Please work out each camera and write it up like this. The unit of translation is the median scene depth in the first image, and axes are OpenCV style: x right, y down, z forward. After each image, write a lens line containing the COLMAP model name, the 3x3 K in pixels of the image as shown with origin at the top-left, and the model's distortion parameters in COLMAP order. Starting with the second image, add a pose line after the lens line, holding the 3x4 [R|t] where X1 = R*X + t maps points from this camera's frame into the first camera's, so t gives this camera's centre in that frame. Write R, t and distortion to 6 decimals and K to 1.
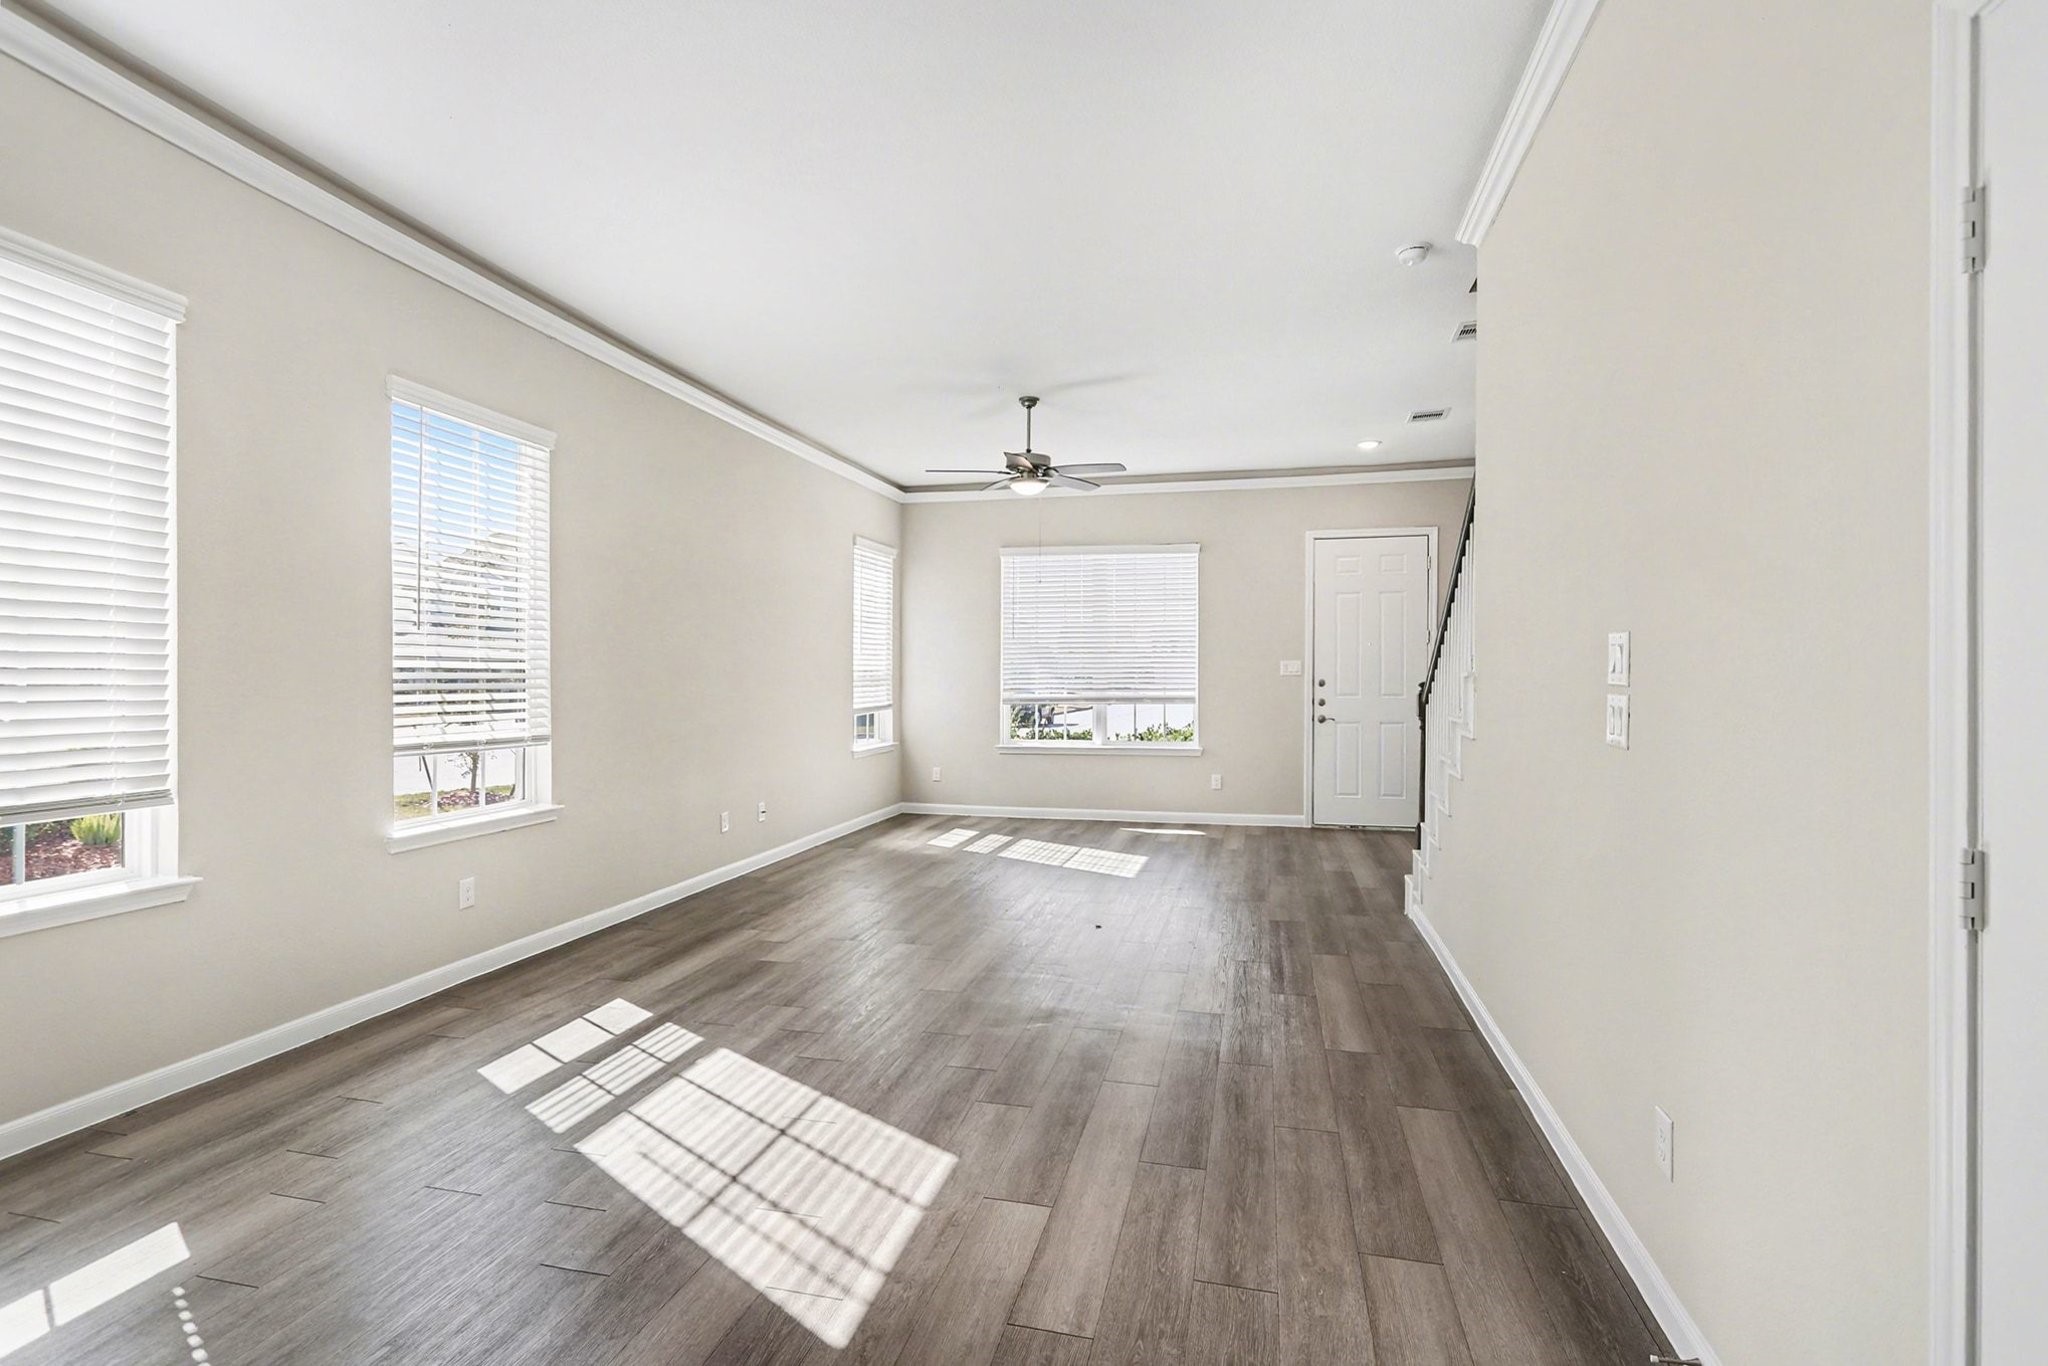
lens RADIAL K [[961.8, 0, 1024.0], [0, 961.8, 683.0], [0, 0, 1]] dist [0.001091, 0.000113]
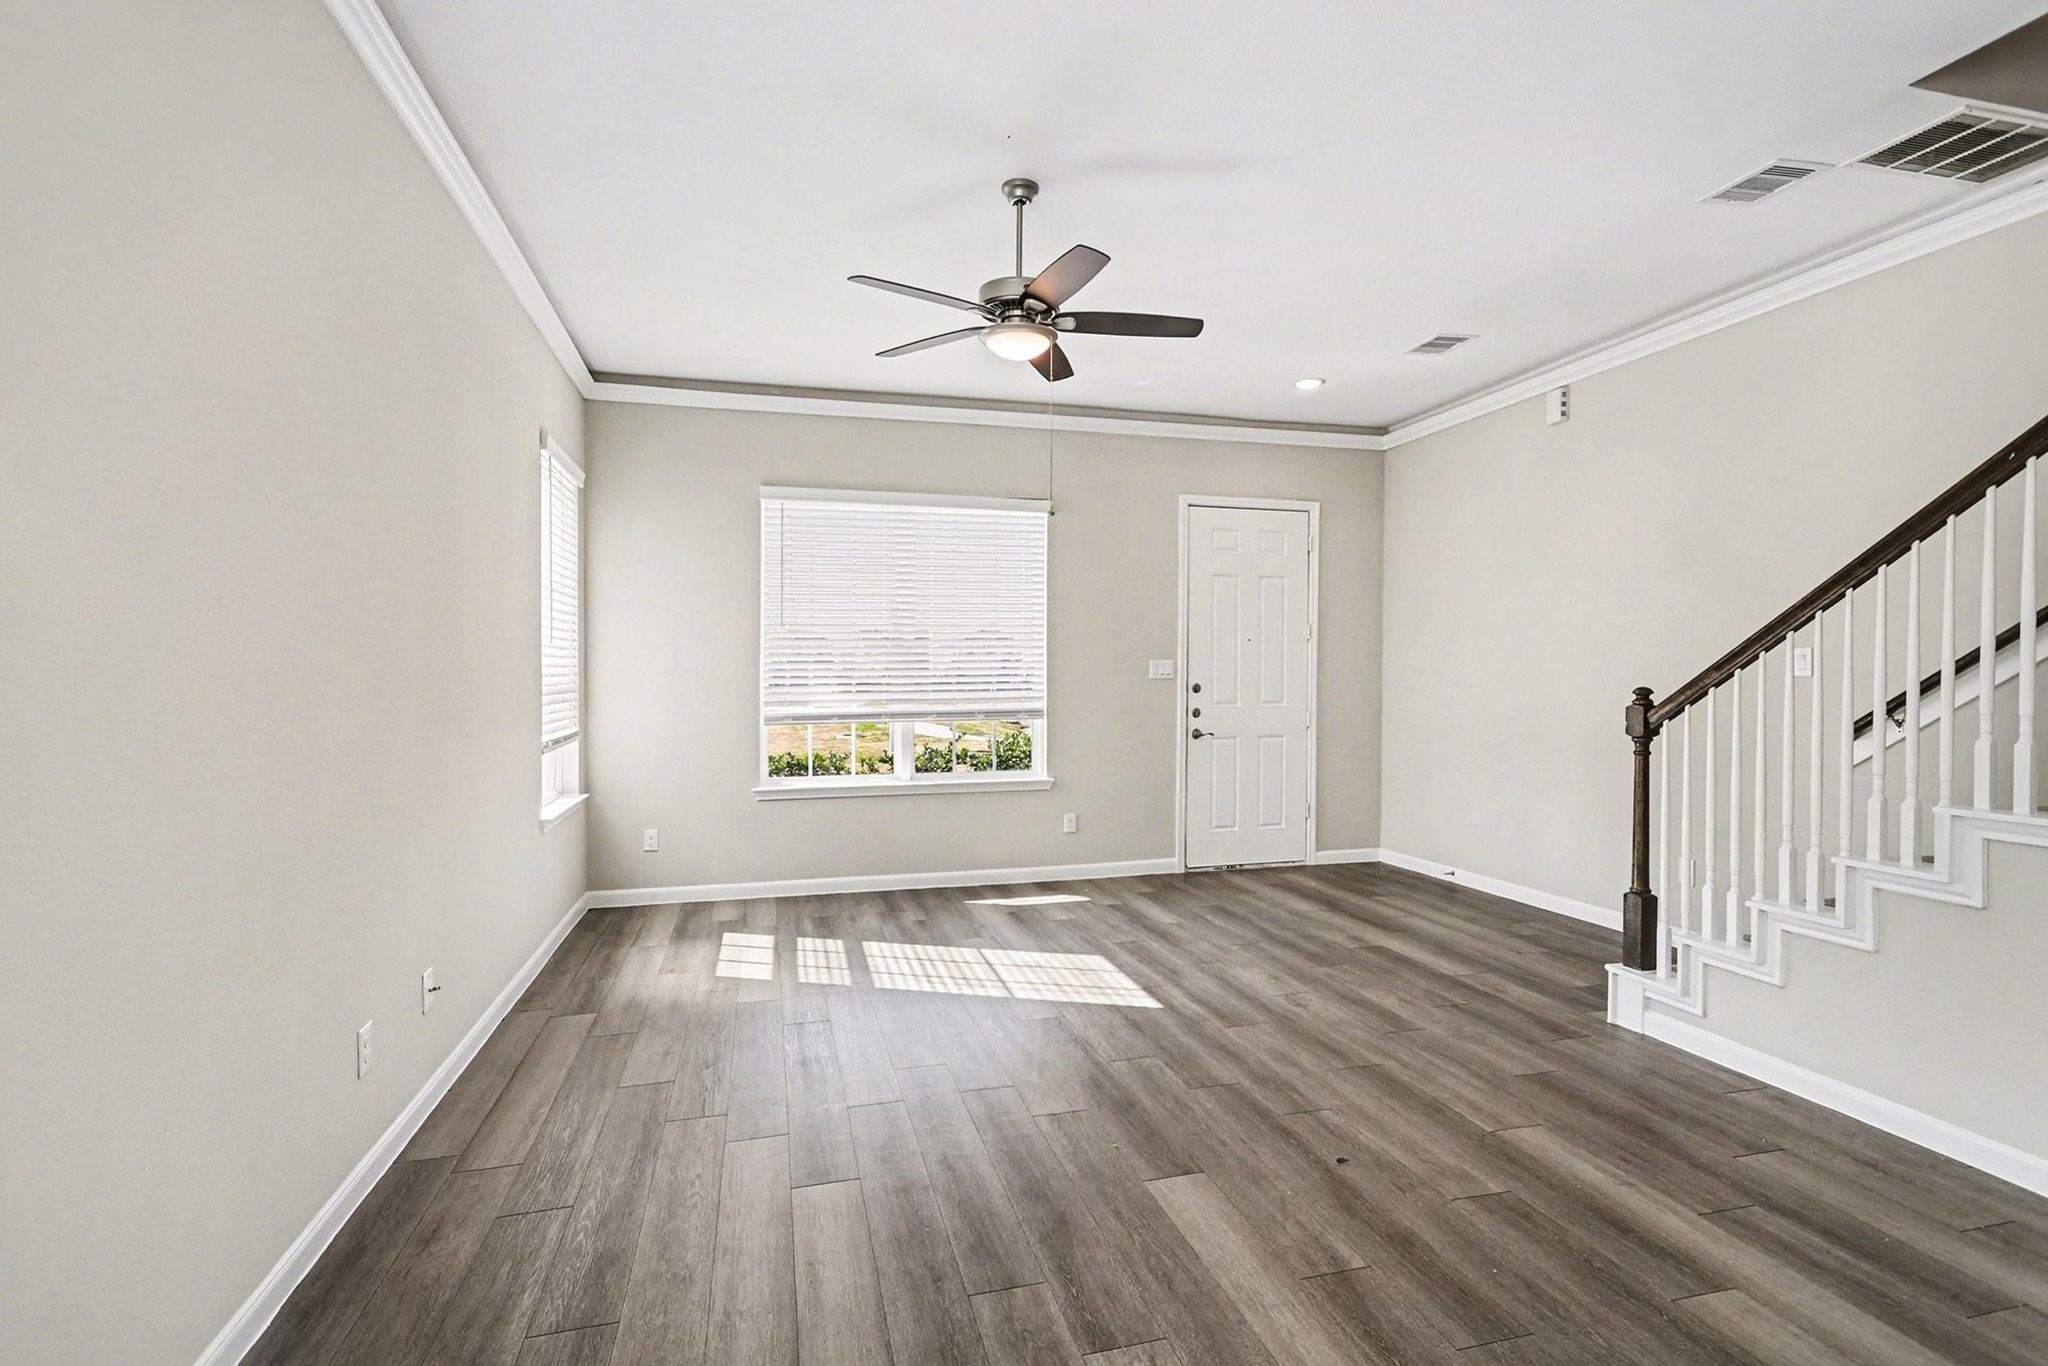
lens RADIAL K [[961.8, 0, 1024.0], [0, 961.8, 683.0], [0, 0, 1]] dist [0.001091, 0.000113]
pose [[0.882107, -0.008379, 0.470974, -0.186670], [0.009628, 0.999954, -0.000243, -0.005452], [-0.470950, 0.004748, 0.882147, 0.367484]]
